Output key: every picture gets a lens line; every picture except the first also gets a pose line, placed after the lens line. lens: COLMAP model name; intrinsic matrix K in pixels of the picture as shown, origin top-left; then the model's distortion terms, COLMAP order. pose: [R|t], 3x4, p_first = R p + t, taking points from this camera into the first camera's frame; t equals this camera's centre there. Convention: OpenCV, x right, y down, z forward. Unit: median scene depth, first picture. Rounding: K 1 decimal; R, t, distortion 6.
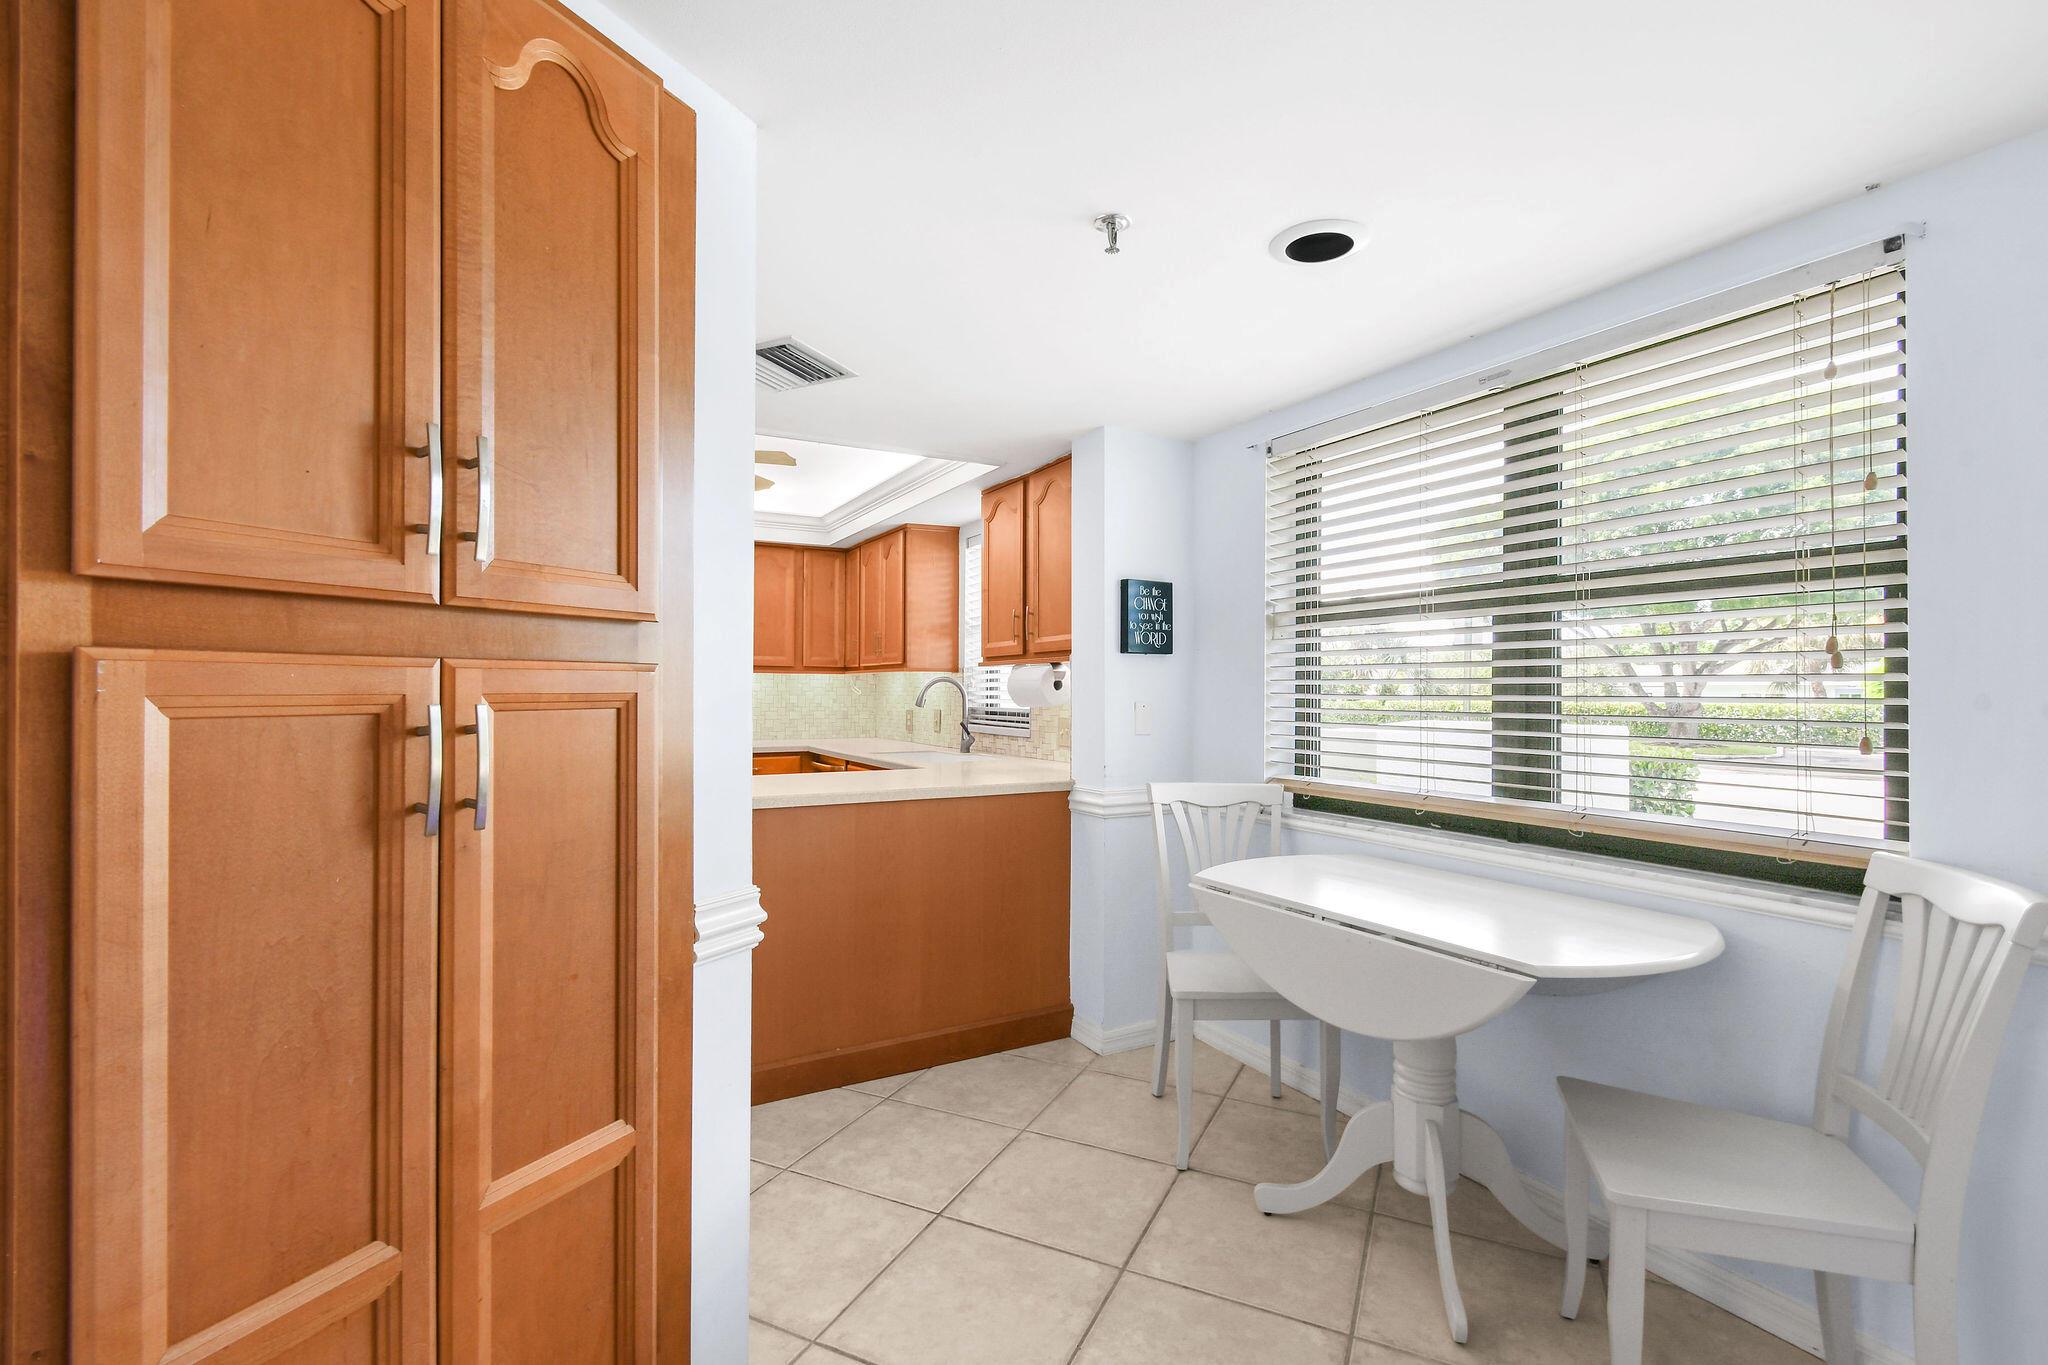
lens RADIAL K [[913.9, 0, 1022.5], [0, 913.9, 688.6], [0, 0, 1]] dist [0.001457, -0.001142]
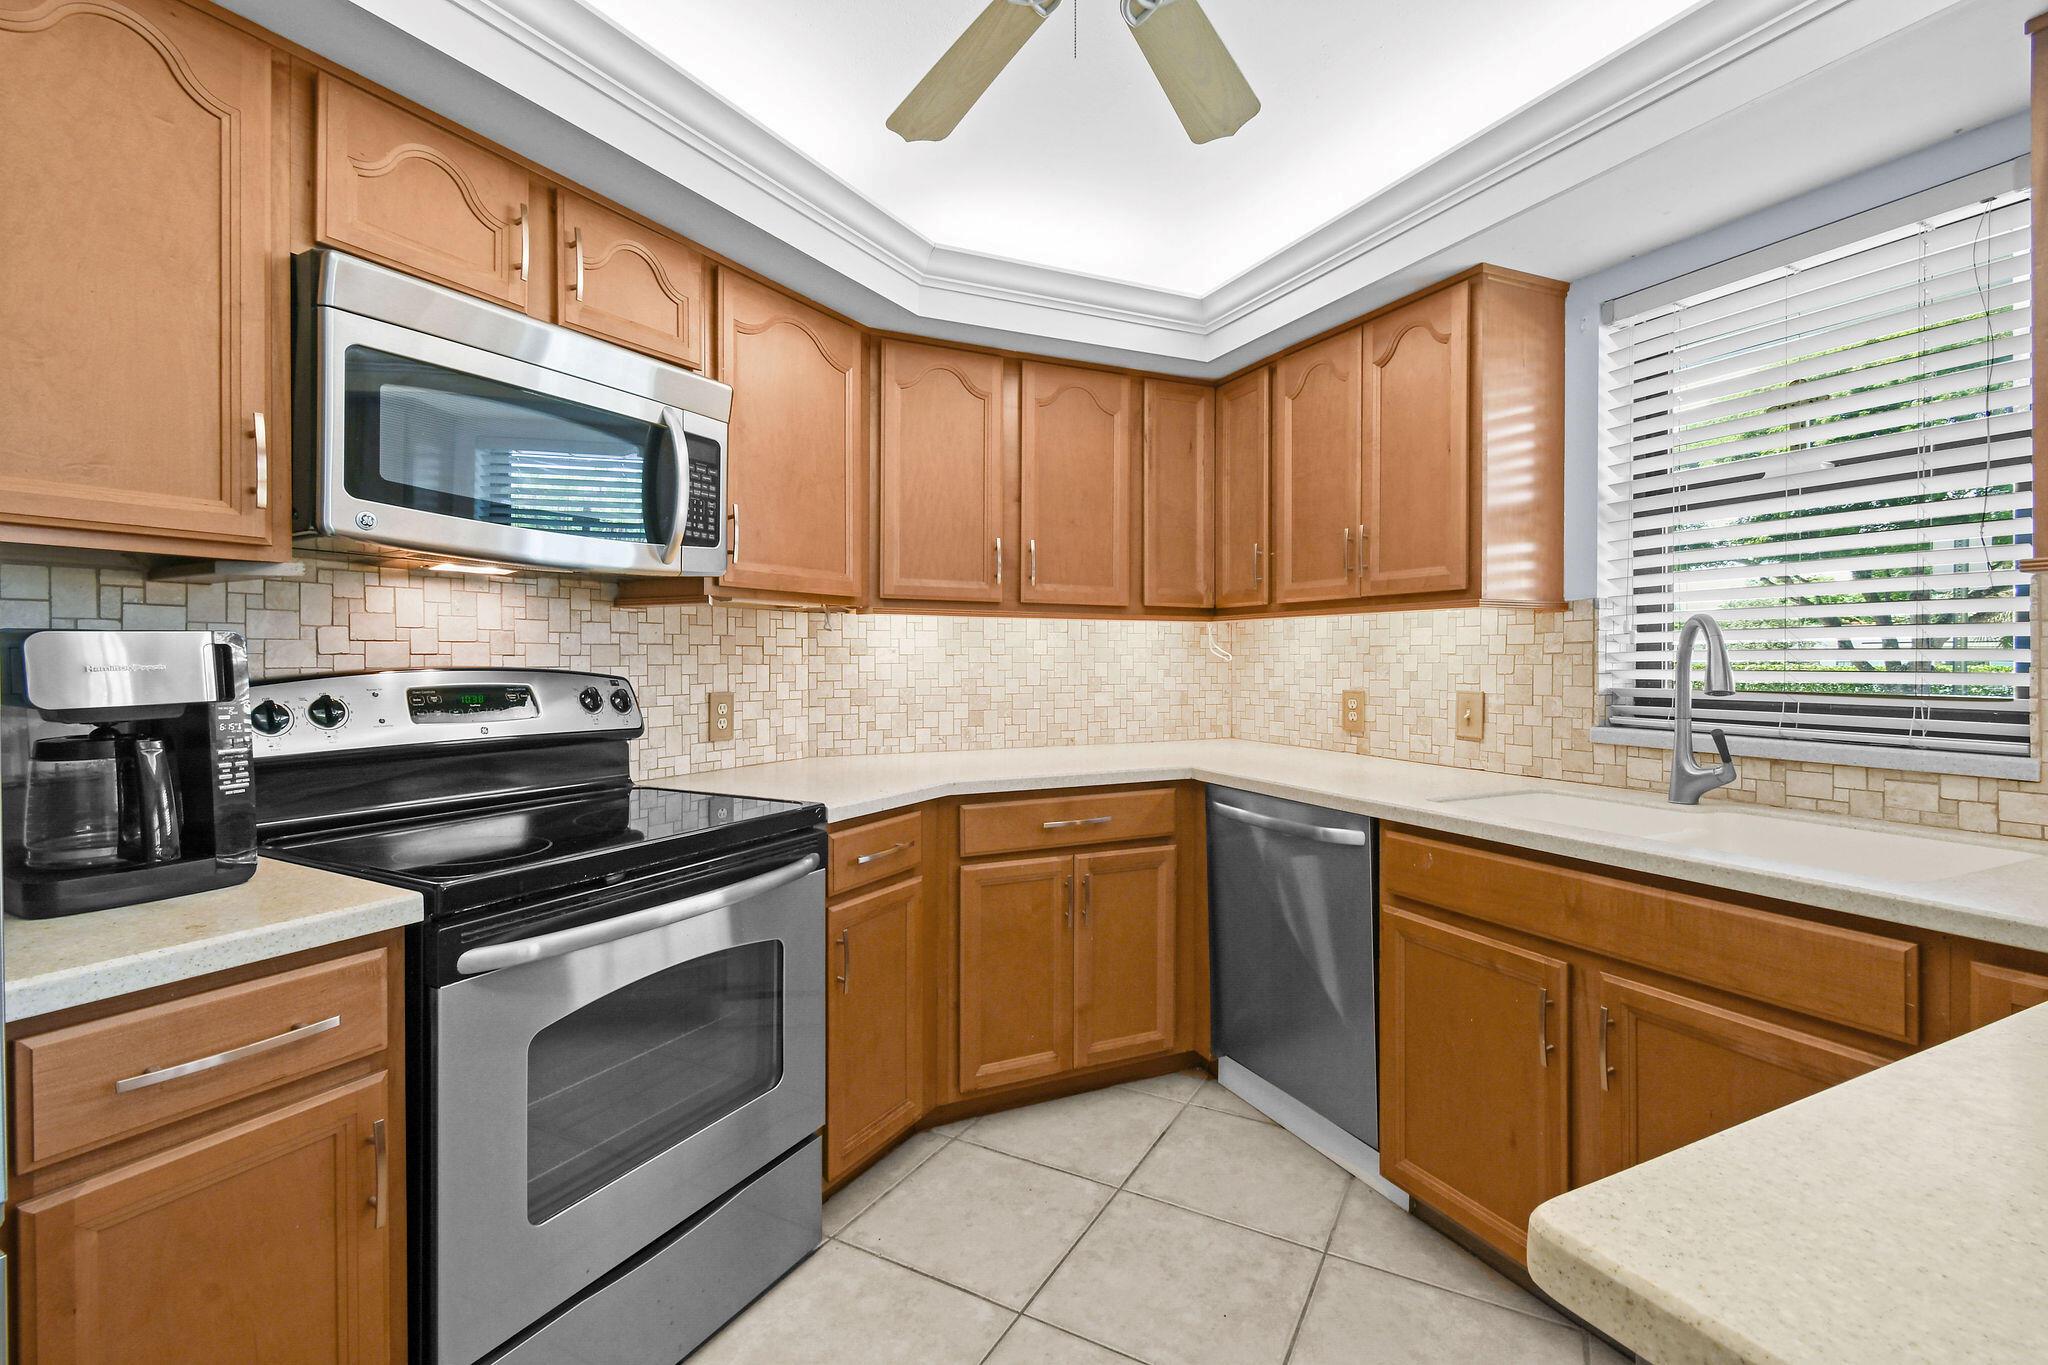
lens RADIAL K [[913.9, 0, 1024.8], [0, 913.9, 658.4], [0, 0, 1]] dist [0.001457, -0.001142]
pose [[0.997241, -0.002366, -0.074188, -0.291799], [0.002684, 0.999988, 0.004182, 0.002871], [0.074177, -0.004370, 0.997236, 0.525306]]
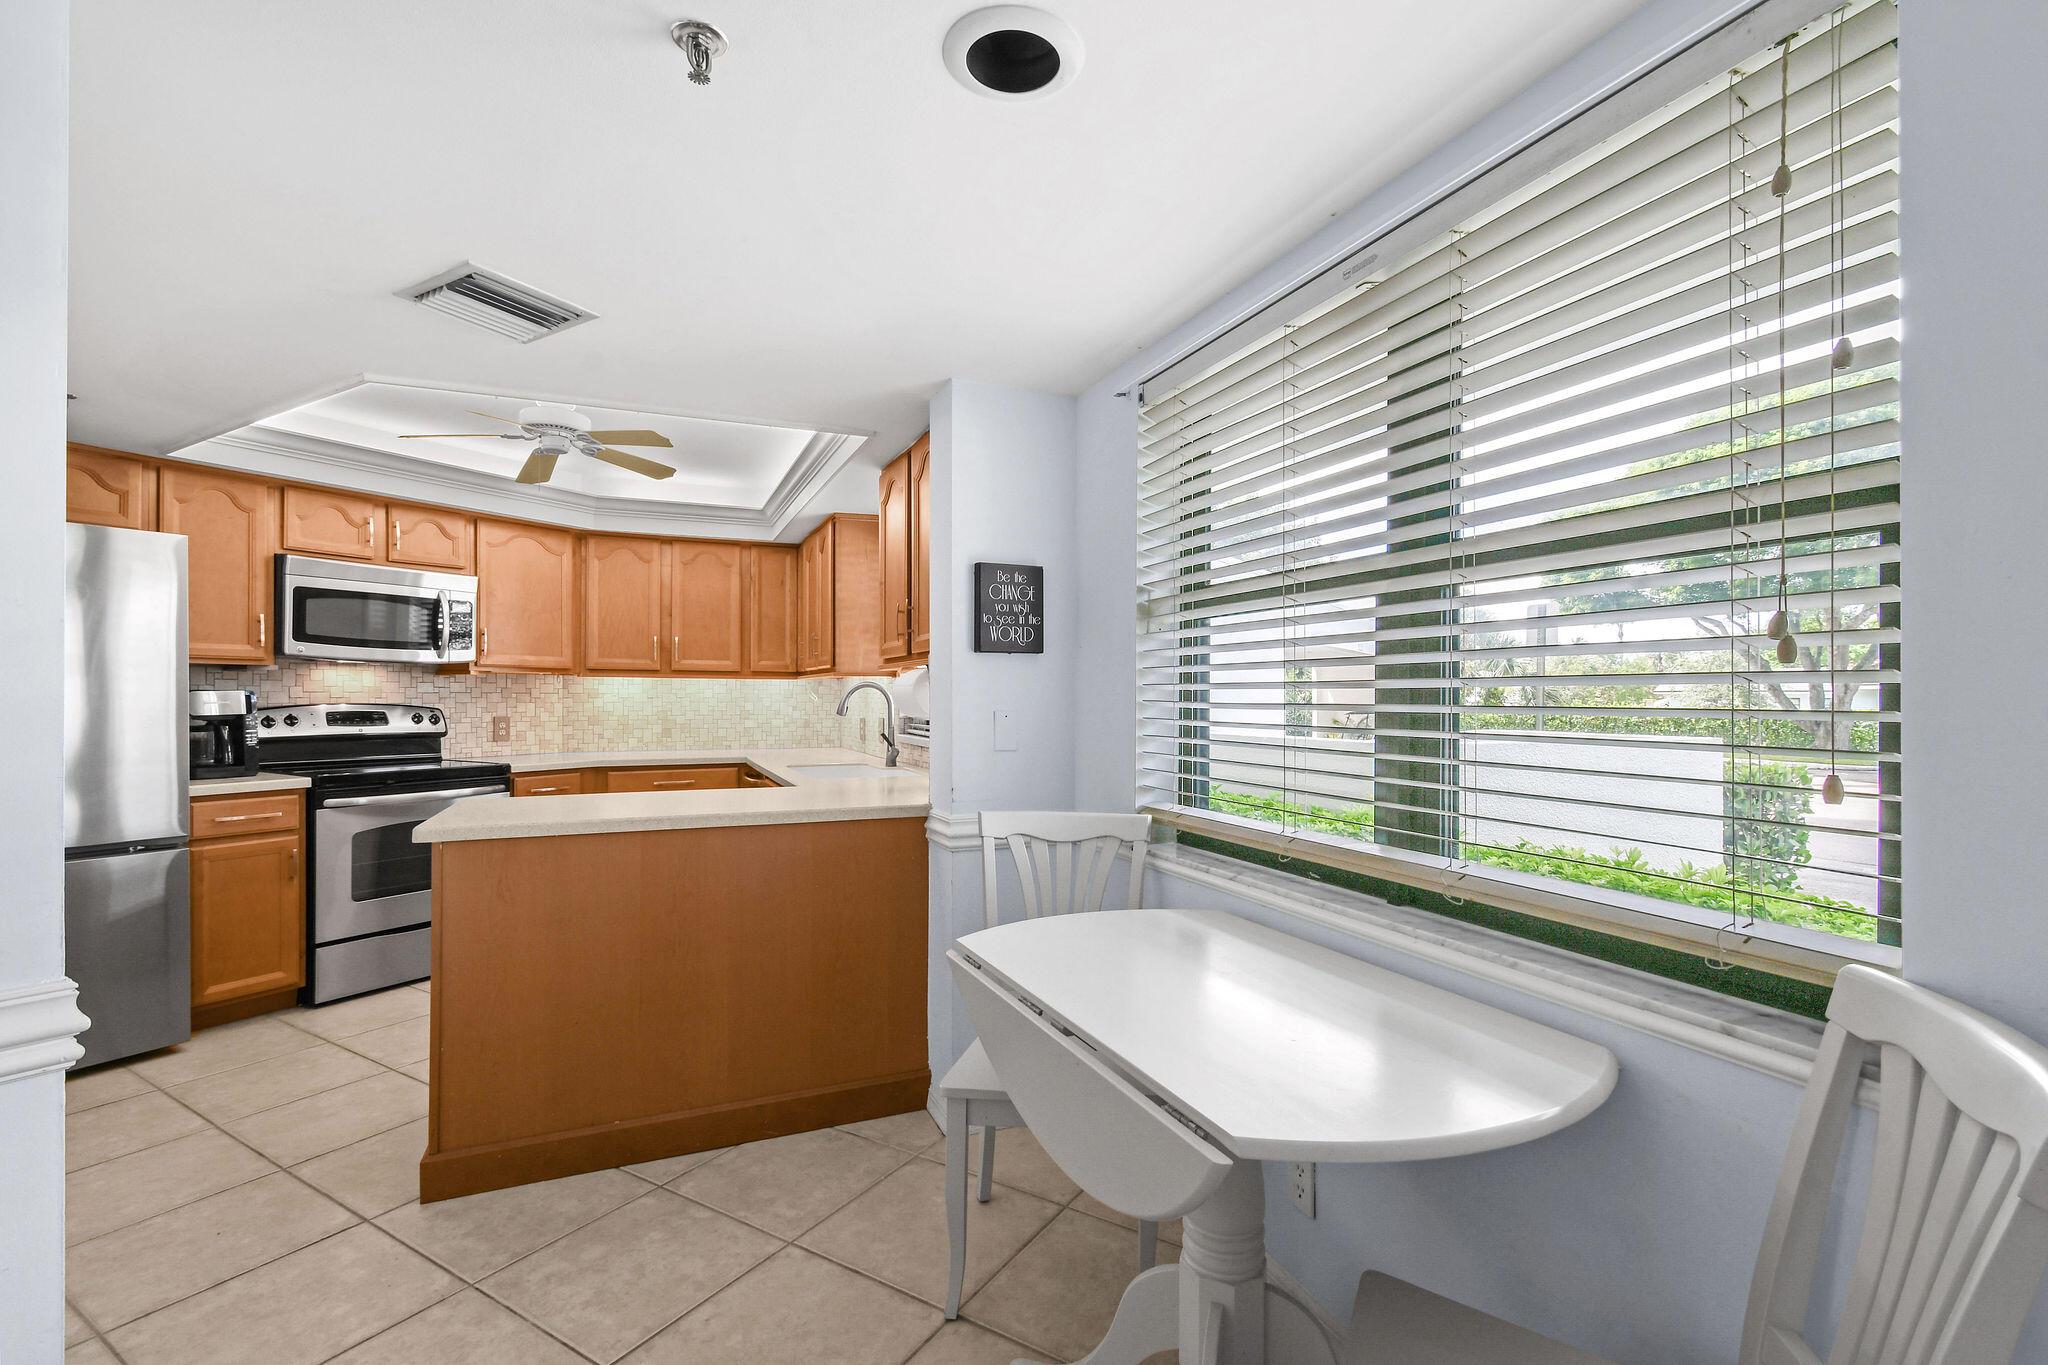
lens RADIAL K [[913.9, 0, 1025.5], [0, 913.9, 693.2], [0, 0, 1]] dist [0.001457, -0.001142]
pose [[0.993519, -0.000510, -0.113661, 0.157624], [0.000427, 1.000000, -0.000759, -0.001099], [0.113661, 0.000705, 0.993519, 0.115095]]
